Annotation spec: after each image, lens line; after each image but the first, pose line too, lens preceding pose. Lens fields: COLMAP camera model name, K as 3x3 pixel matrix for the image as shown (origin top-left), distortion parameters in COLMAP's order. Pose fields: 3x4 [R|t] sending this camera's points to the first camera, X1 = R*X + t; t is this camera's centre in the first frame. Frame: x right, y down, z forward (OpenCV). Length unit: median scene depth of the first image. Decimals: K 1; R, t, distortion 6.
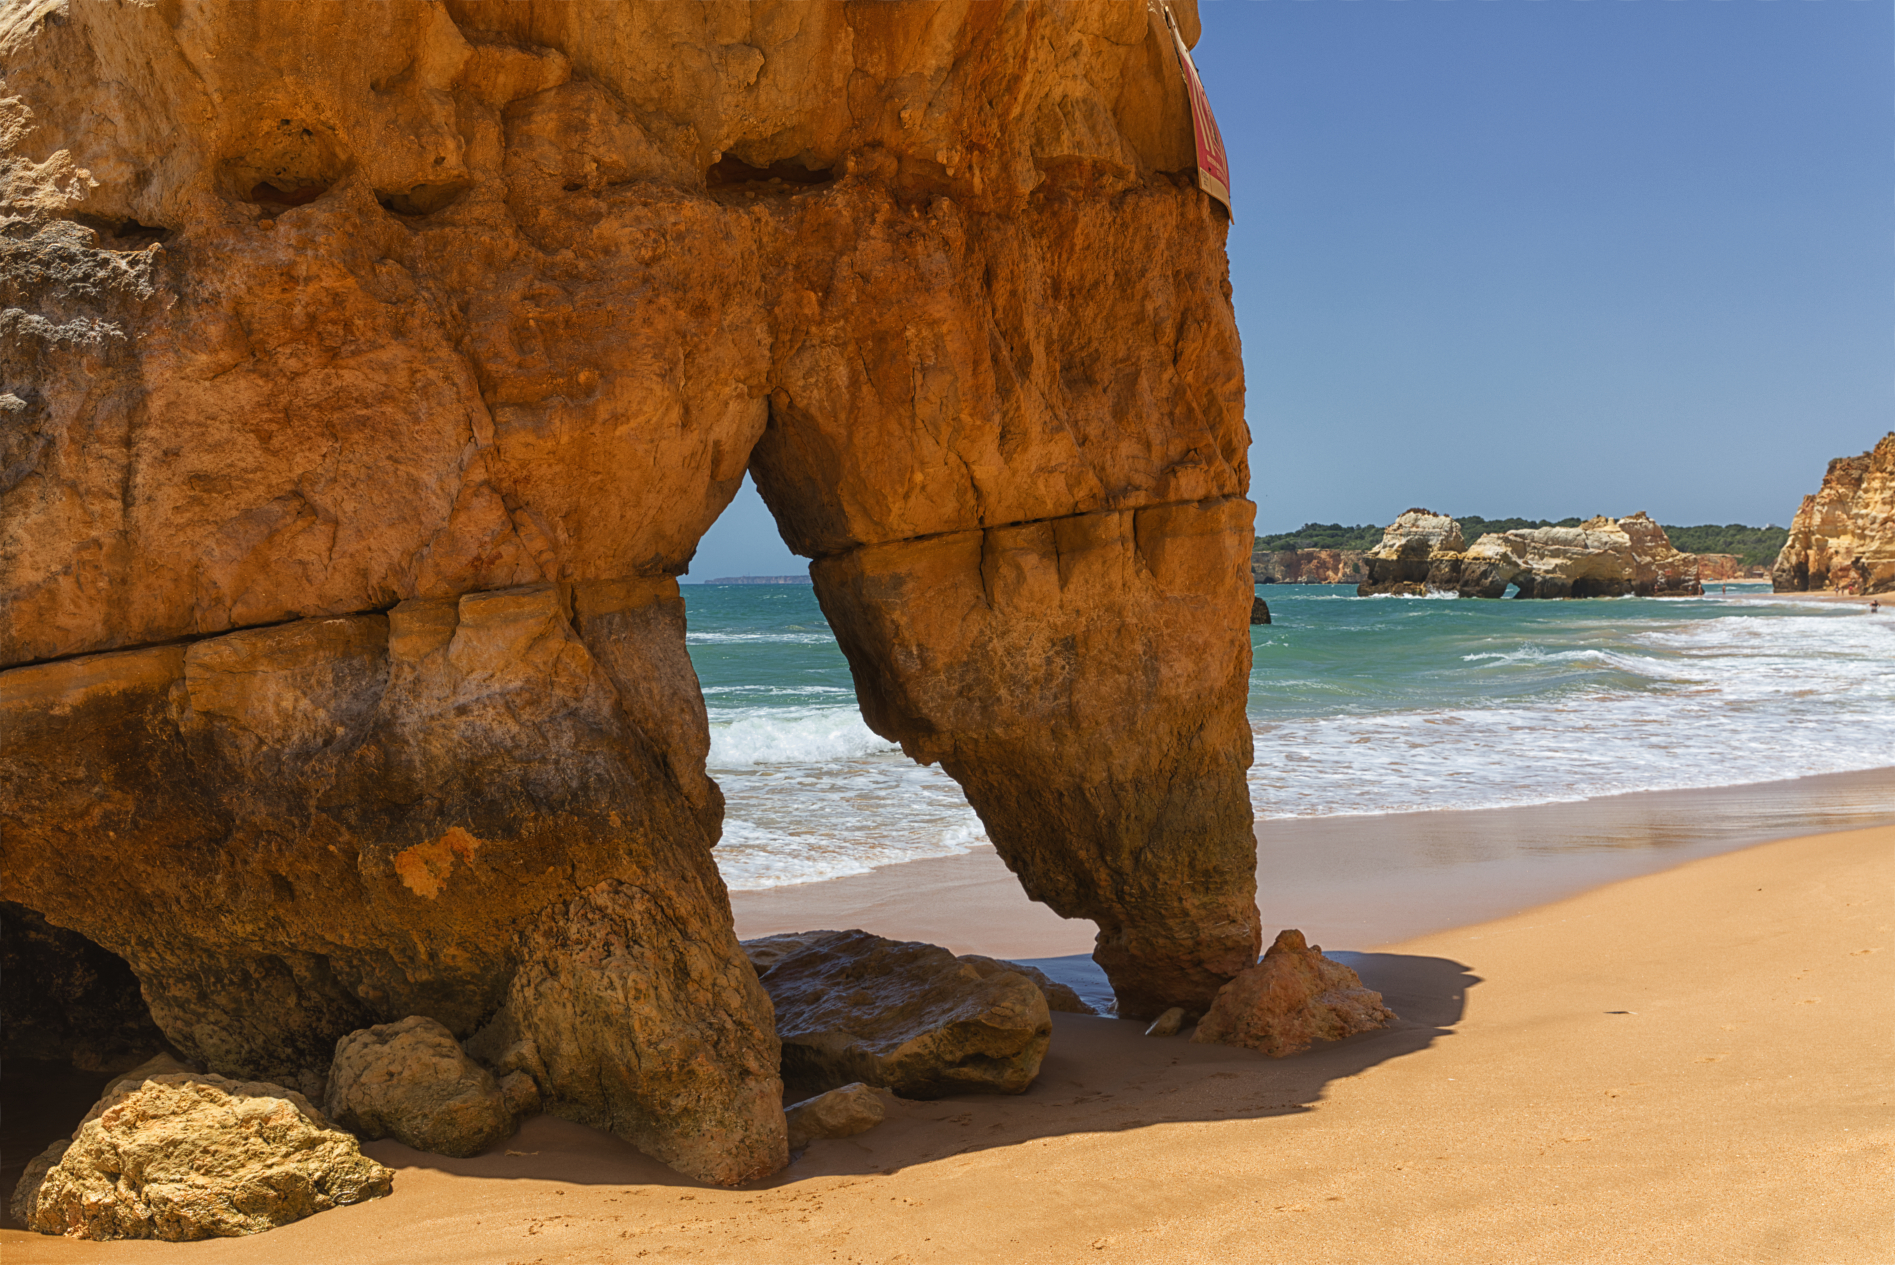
lens RADIAL K [[1896.3, 0, 946.3], [0, 1896.3, 629.3], [0, 0, 1]] dist [0.006458, 0.000000]
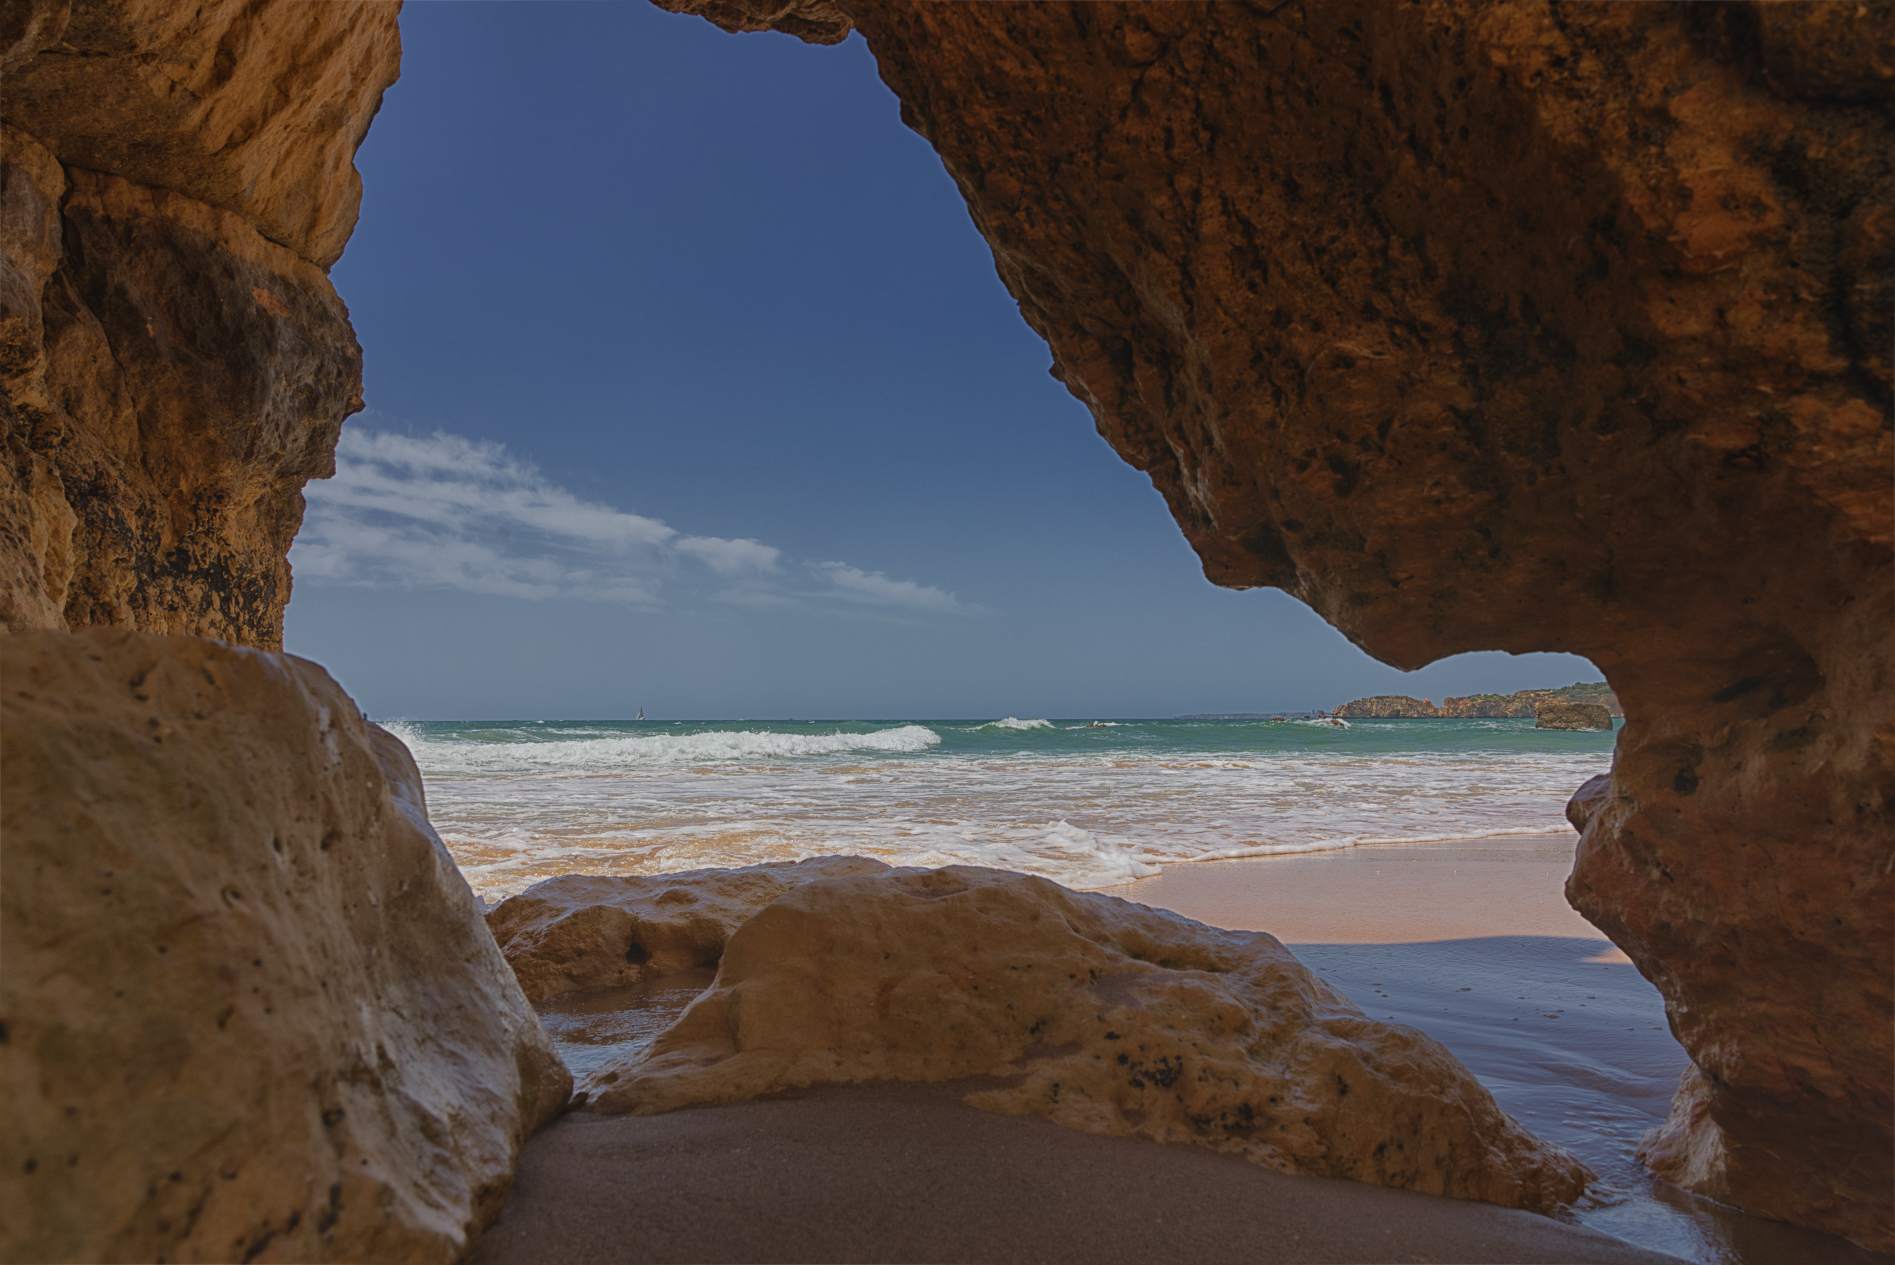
lens RADIAL K [[1344.1, 0, 948.1], [0, 1344.1, 637.9], [0, 0, 1]] dist [-0.006938, -0.001632]
pose [[0.952792, -0.006644, -0.303551, 0.062967], [-0.001777, 0.999621, -0.027457, 0.161257], [0.303619, 0.026700, 0.952419, 0.907933]]
